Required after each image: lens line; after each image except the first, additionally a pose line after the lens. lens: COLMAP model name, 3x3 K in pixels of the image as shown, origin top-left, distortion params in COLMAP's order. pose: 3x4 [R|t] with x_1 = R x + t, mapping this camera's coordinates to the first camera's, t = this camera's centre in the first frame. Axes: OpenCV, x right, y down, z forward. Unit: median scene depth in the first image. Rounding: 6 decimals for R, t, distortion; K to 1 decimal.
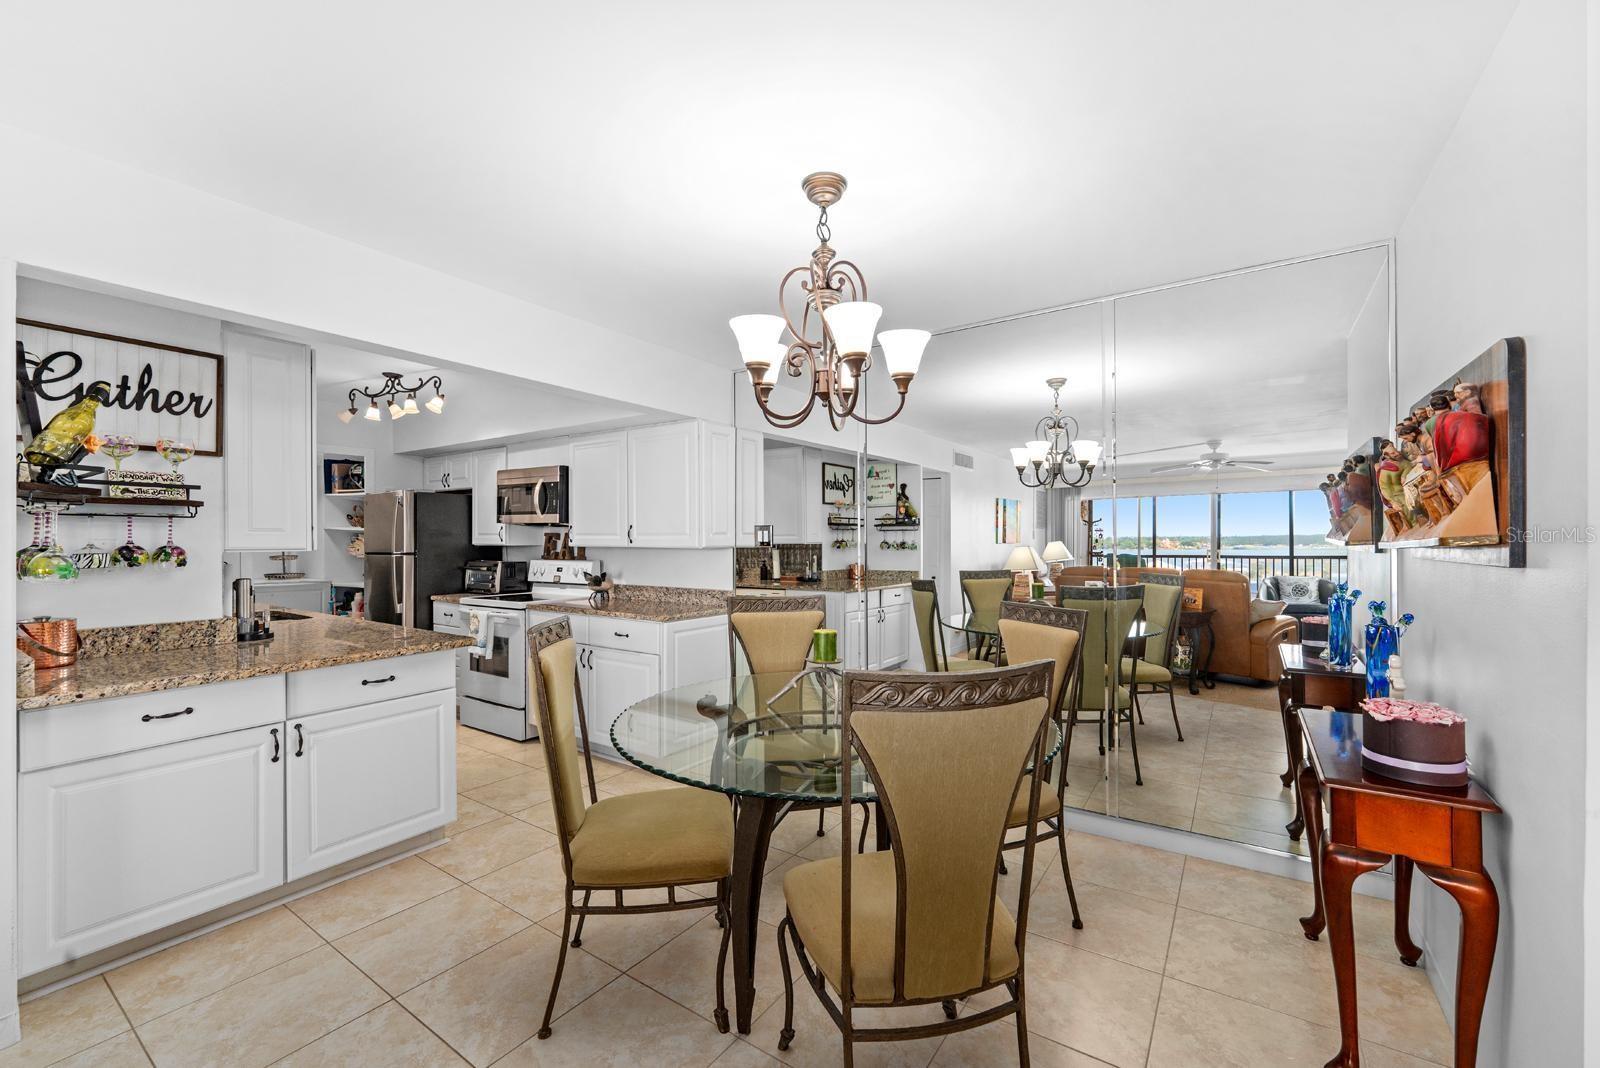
lens RADIAL K [[646.5, 0, 799.8], [0, 646.5, 538.9], [0, 0, 1]] dist [0.000800, 0.000064]
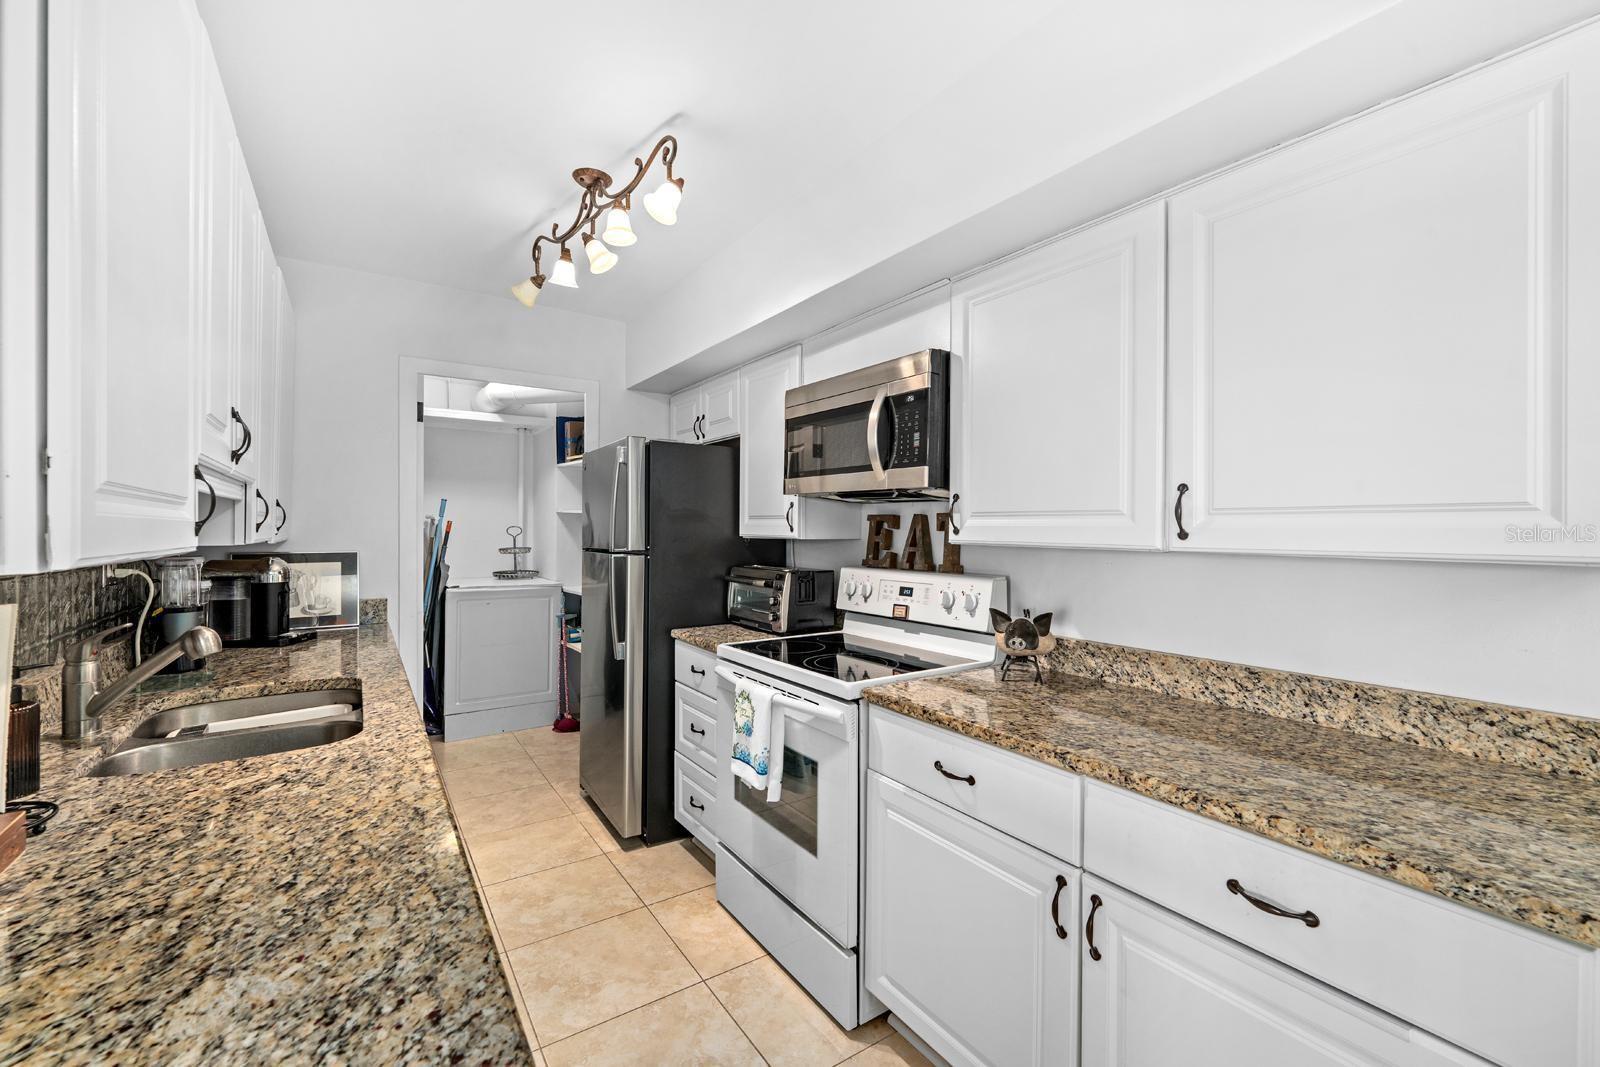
lens RADIAL K [[656.6, 0, 803.7], [0, 656.6, 528.5], [0, 0, 1]] dist [-0.002546, -0.000264]
pose [[0.933981, 0.005076, -0.357287, -0.286560], [-0.005488, 0.999985, -0.000139, 0.001995], [0.357281, 0.002091, 0.933994, 0.557480]]
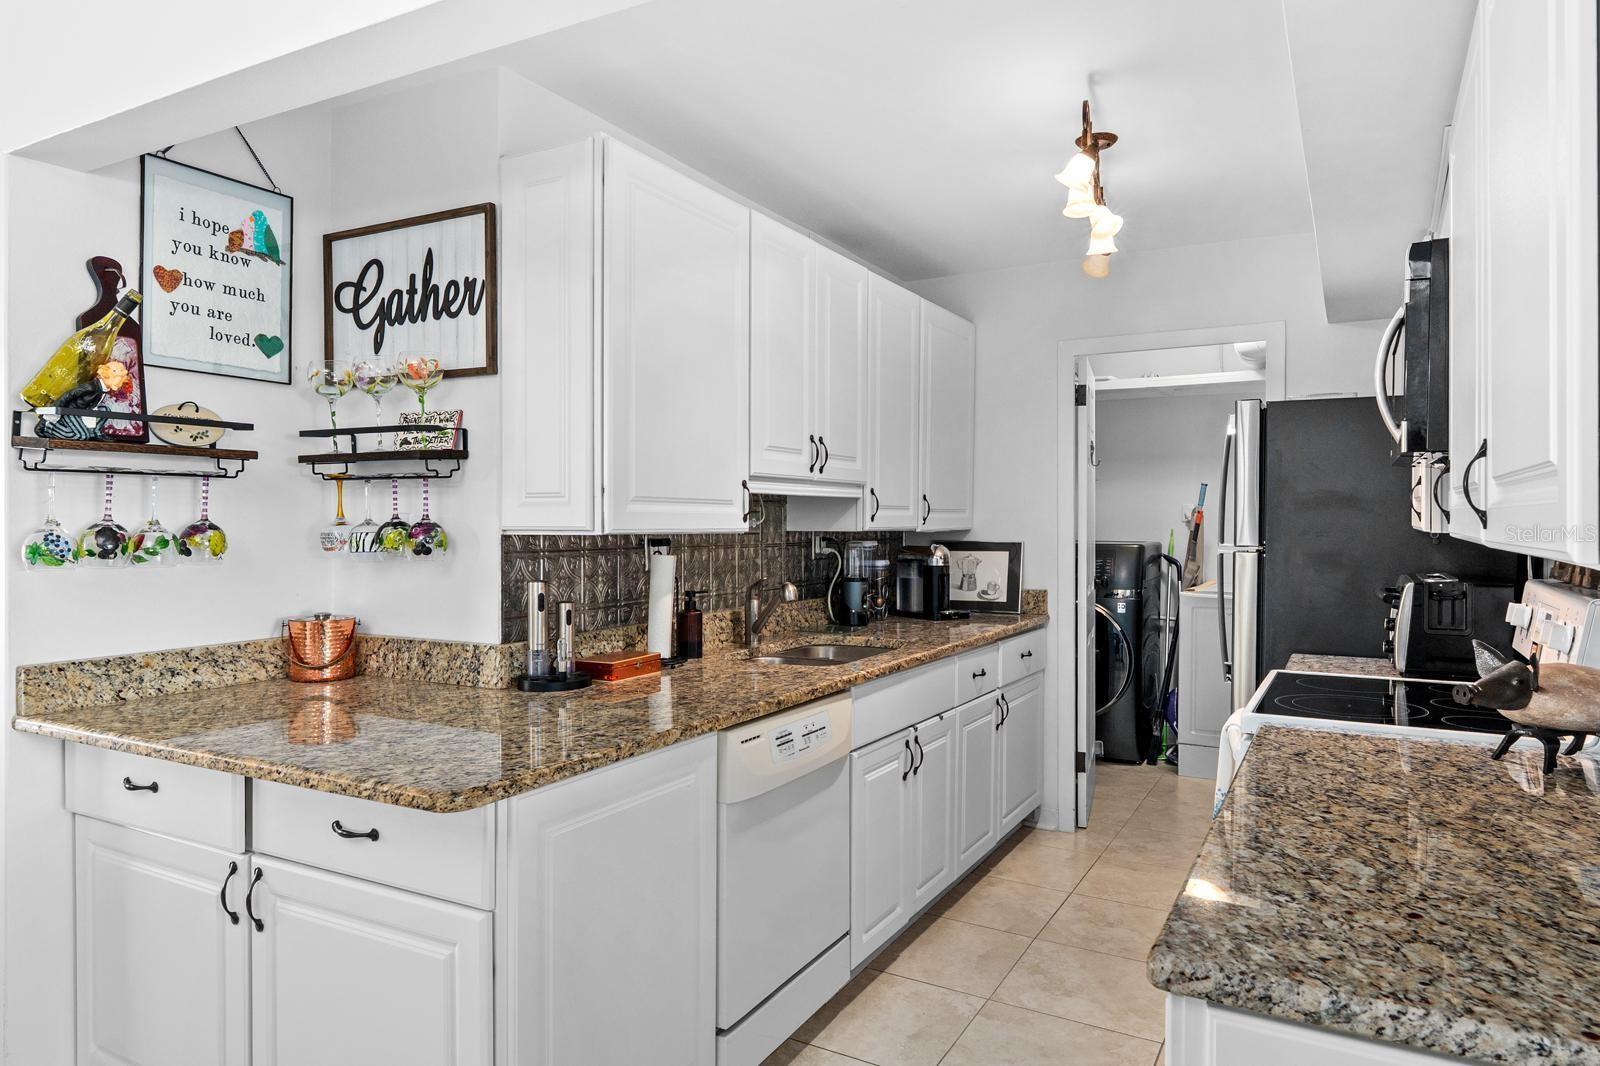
lens RADIAL K [[1013.6, 0, 800.6], [0, 1013.6, 525.6], [0, 0, 1]] dist [-0.003636, 0.000307]
pose [[0.098562, 0.008862, -0.995091, 0.037242], [-0.001549, 0.999961, 0.008752, 0.002423], [0.995130, 0.000679, 0.098572, 0.673191]]
